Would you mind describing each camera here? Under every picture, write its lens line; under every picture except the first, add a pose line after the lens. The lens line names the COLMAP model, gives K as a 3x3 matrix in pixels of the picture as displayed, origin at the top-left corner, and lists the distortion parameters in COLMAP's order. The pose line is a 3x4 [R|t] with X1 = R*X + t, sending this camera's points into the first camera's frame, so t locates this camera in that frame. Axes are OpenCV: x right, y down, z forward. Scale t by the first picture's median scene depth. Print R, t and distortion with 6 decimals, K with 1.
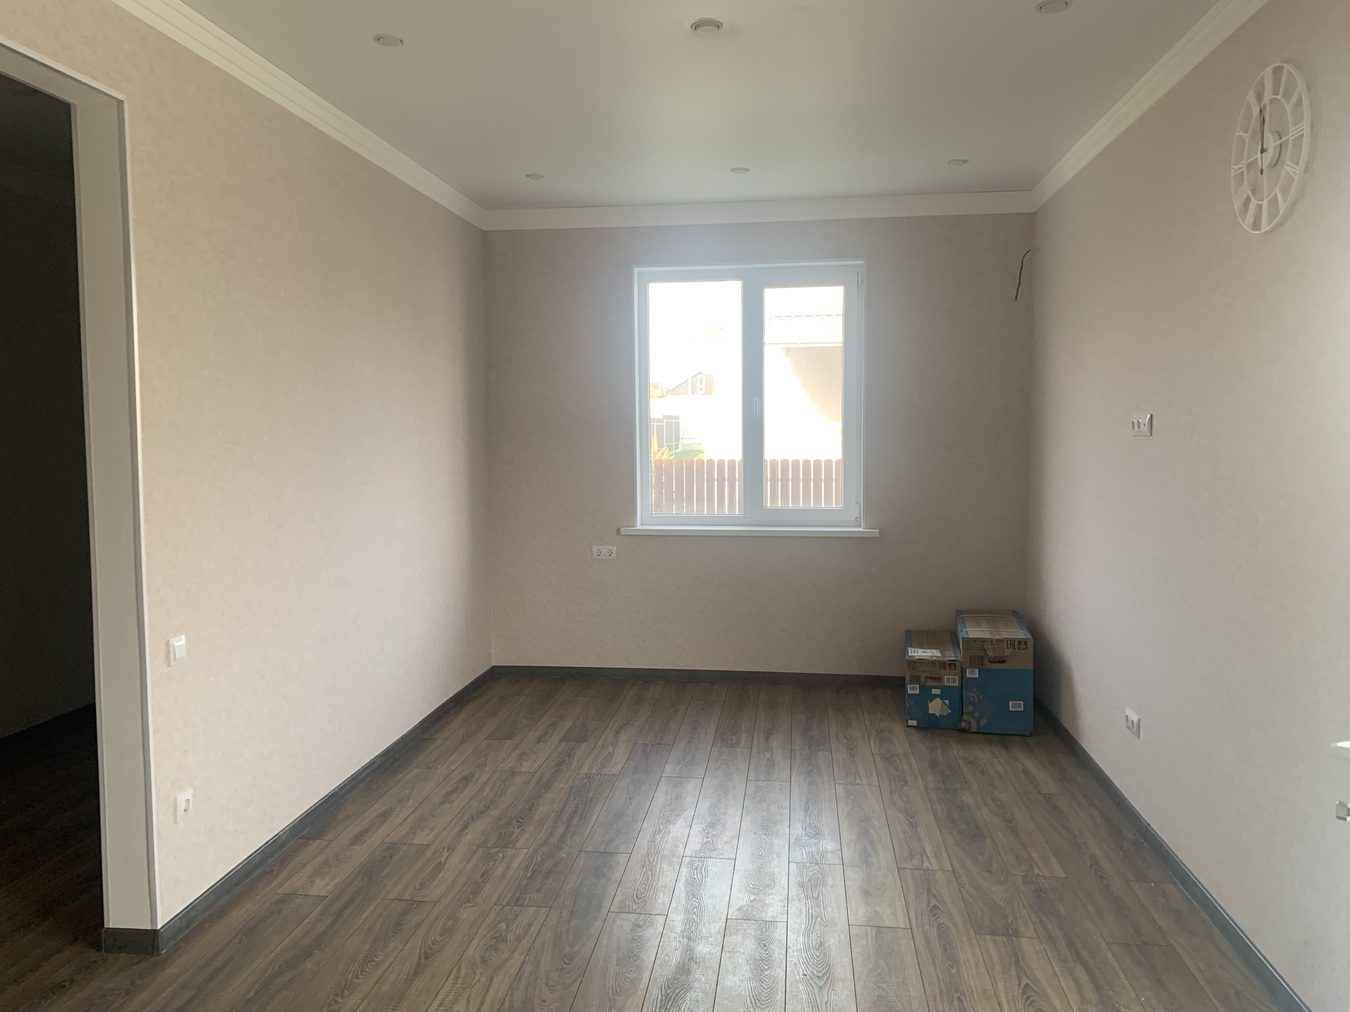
lens RADIAL K [[1061.4, 0, 664.3], [0, 1061.4, 507.7], [0, 0, 1]] dist [0.076397, -0.061843]
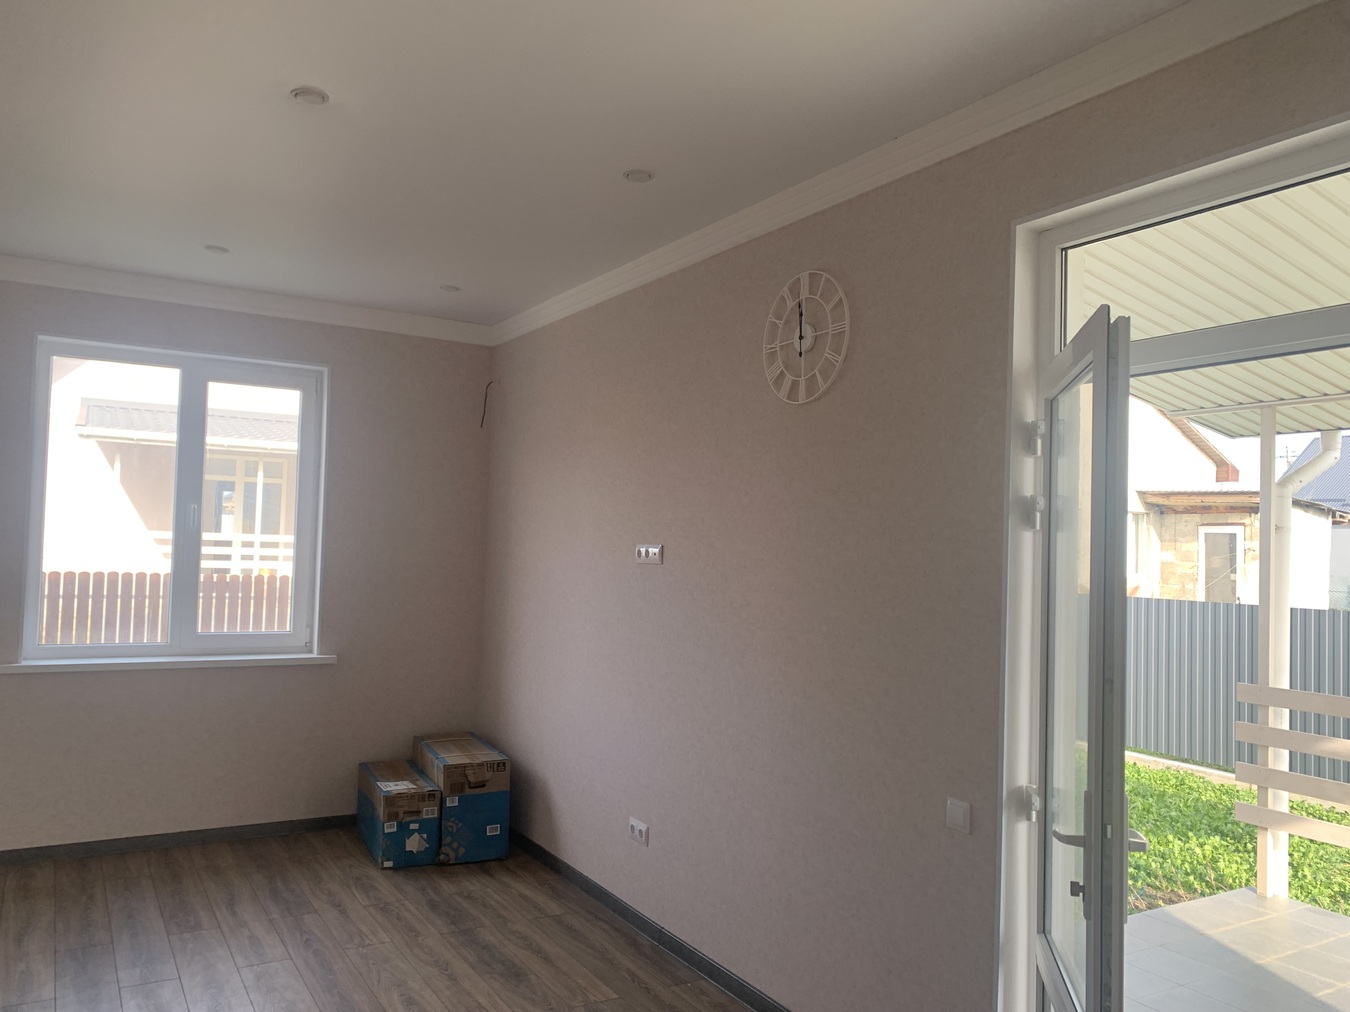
lens RADIAL K [[1061.4, 0, 664.5], [0, 1061.4, 519.0], [0, 0, 1]] dist [0.076397, -0.061843]
pose [[0.788675, 0.048733, 0.612875, -0.169581], [0.009954, 0.995711, -0.091984, -0.009855], [-0.614729, 0.078647, 0.784807, 0.098261]]
